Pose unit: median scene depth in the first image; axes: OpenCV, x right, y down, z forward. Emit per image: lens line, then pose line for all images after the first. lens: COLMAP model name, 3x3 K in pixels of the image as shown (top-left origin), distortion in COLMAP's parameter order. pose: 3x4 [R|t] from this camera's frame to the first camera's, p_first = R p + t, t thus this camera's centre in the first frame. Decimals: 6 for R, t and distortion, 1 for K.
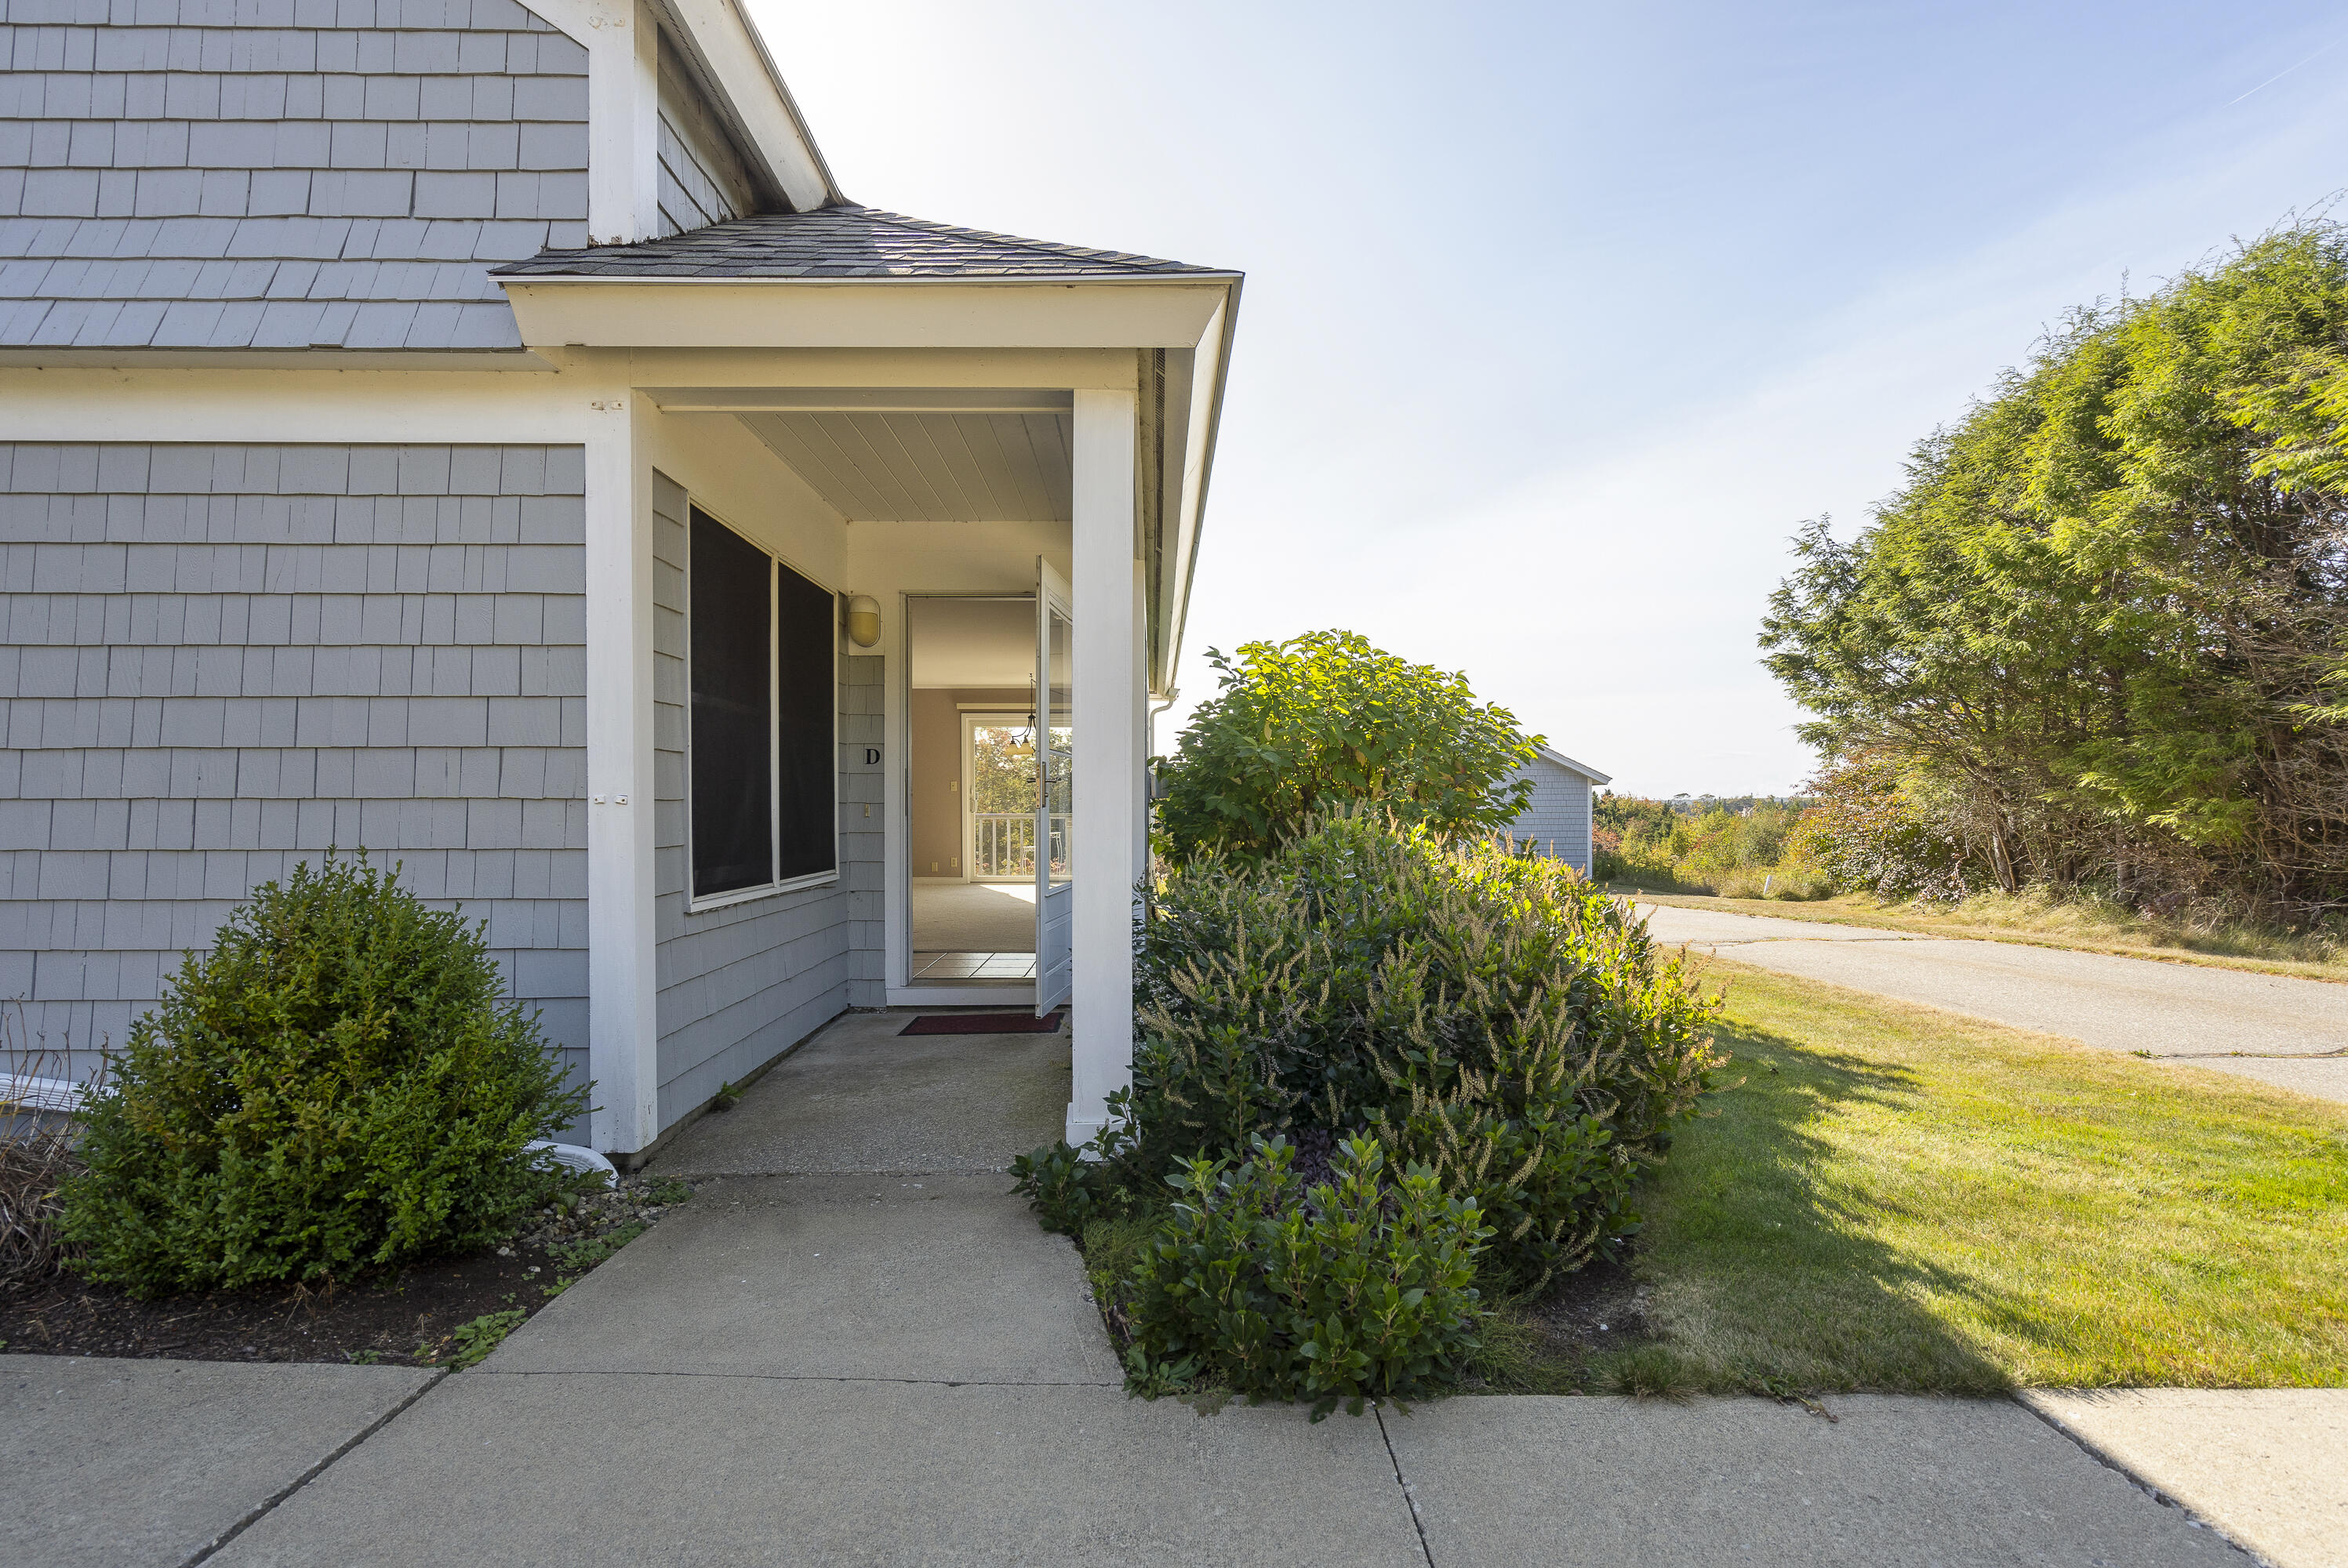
lens RADIAL K [[1078.5, 0, 1159.4], [0, 1078.5, 817.2], [0, 0, 1]] dist [-0.000911, 0.000577]
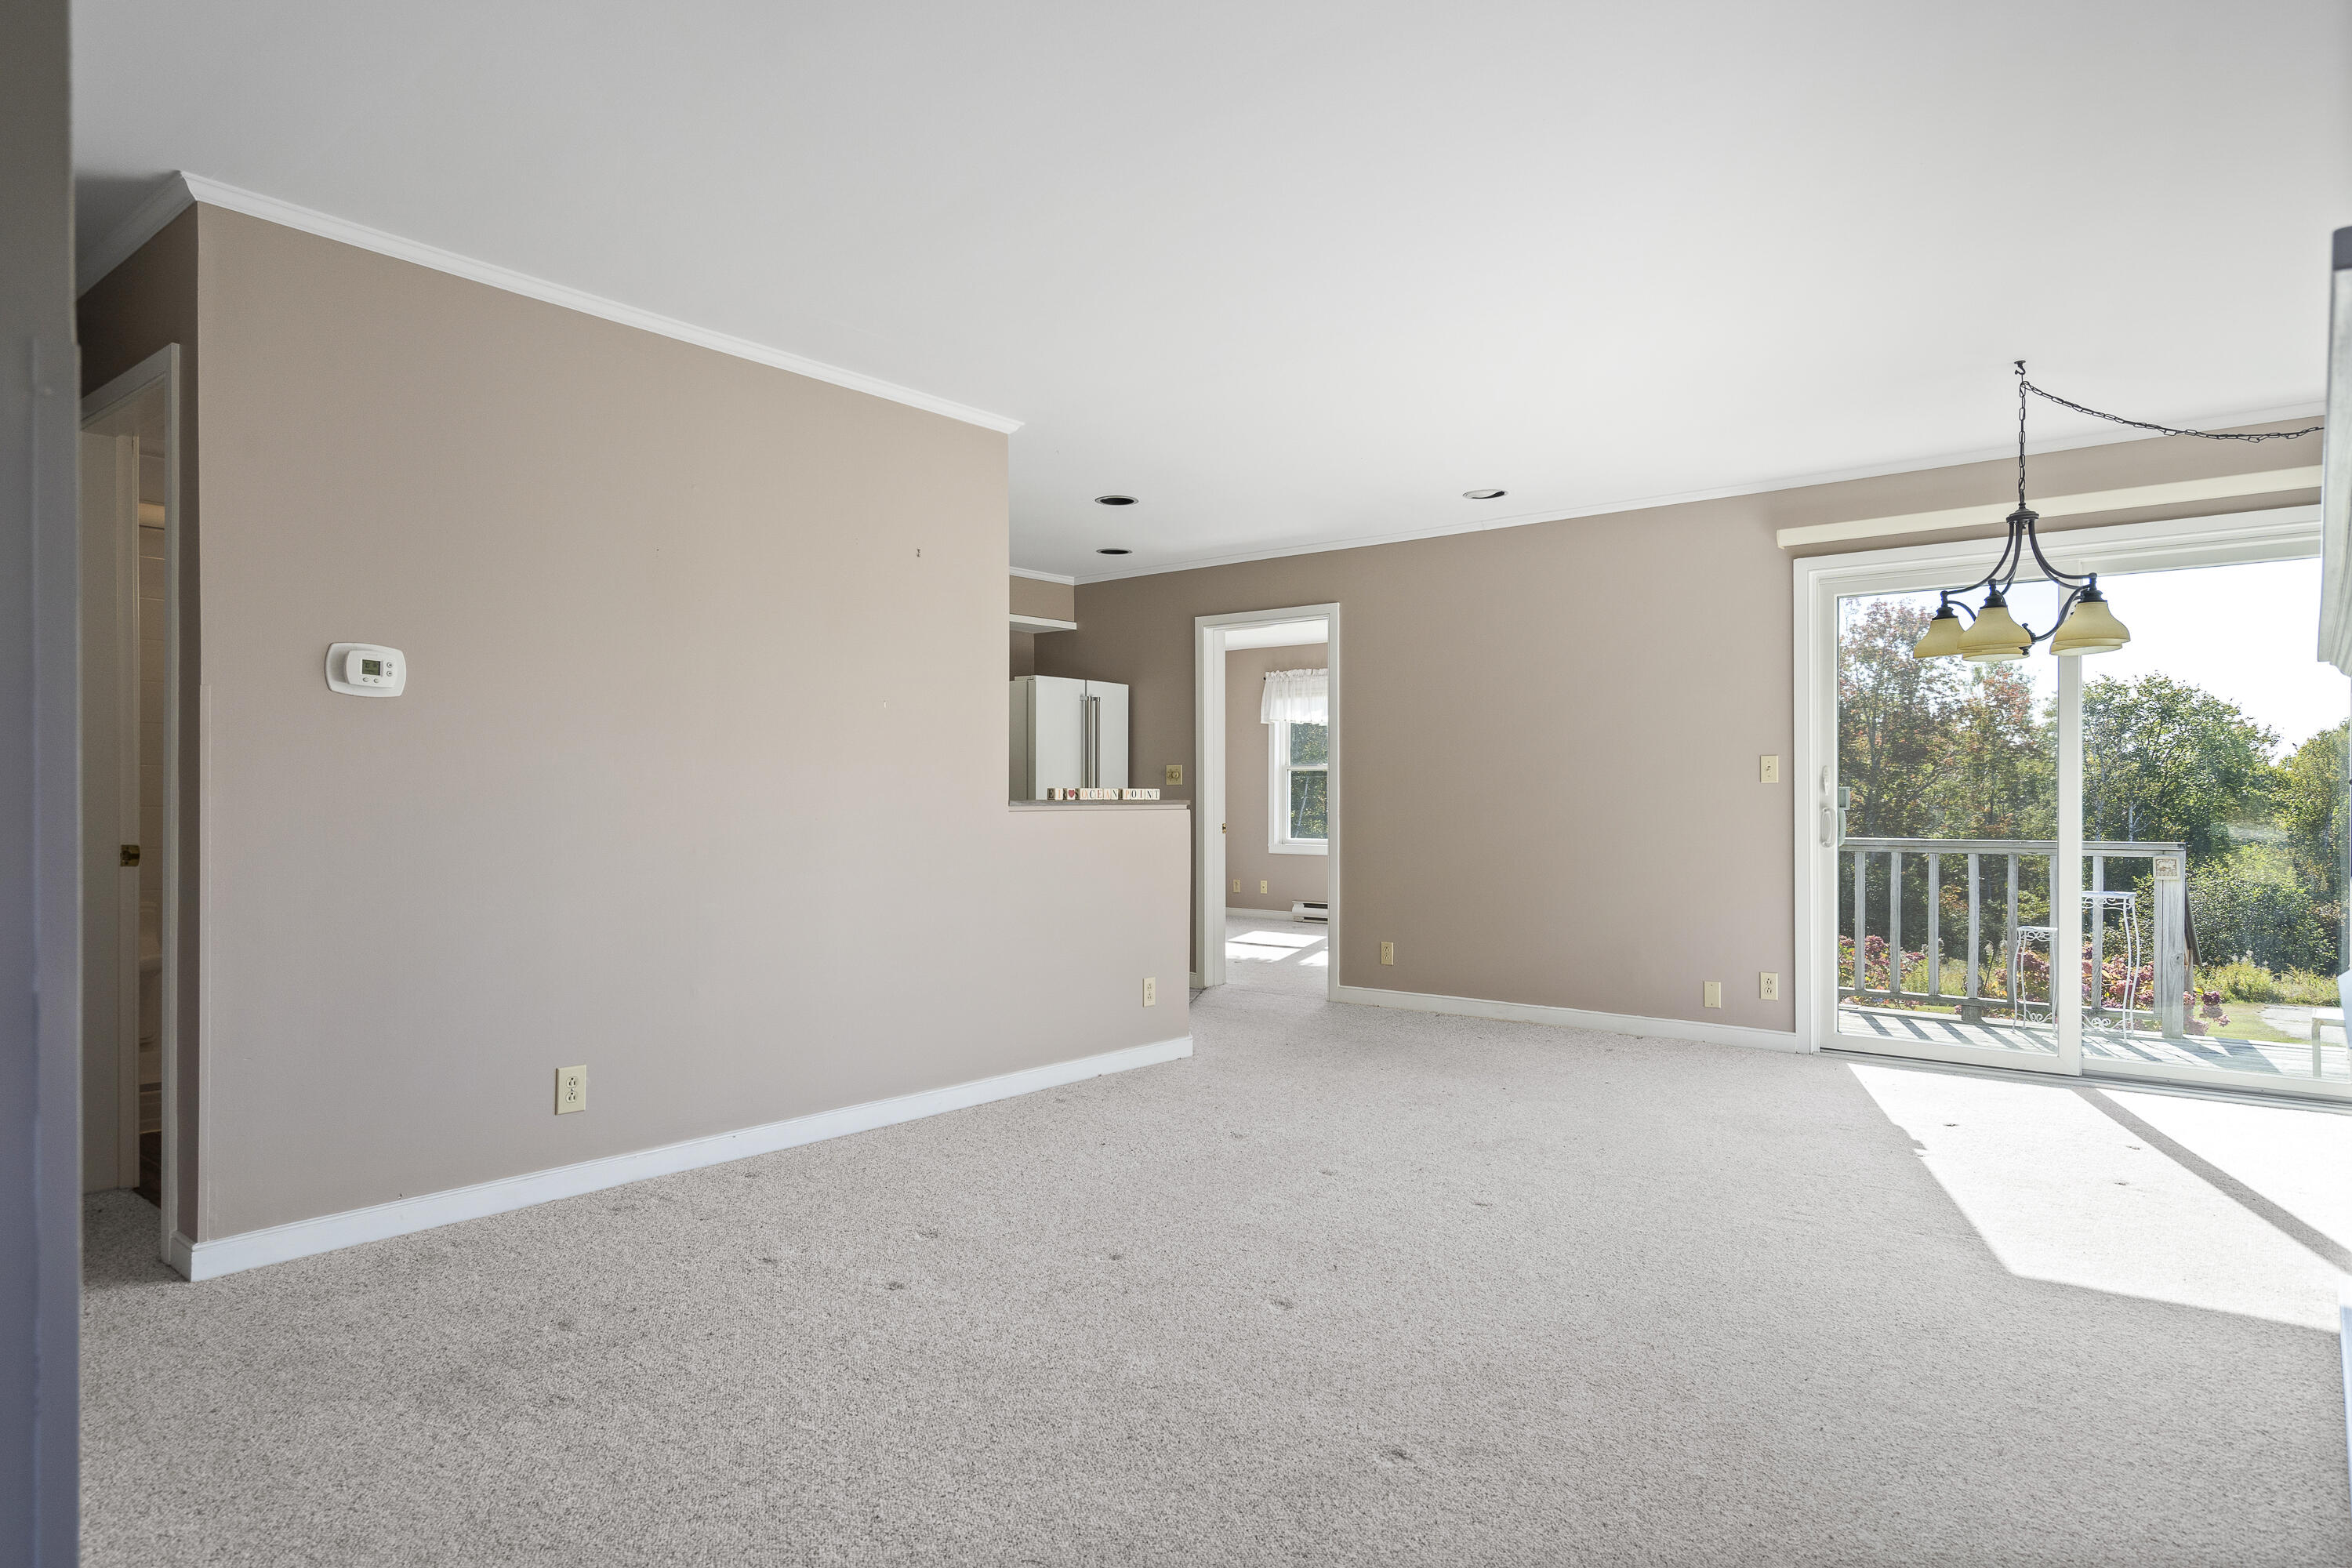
lens RADIAL K [[1378.2, 0, 1174.1], [0, 1378.2, 800.7], [0, 0, 1]] dist [0.007745, 0.000863]
pose [[0.769869, 0.002614, -0.638196, -0.052897], [-0.009684, 0.999924, -0.007587, -0.013243], [0.638128, 0.012021, 0.769836, 0.527874]]
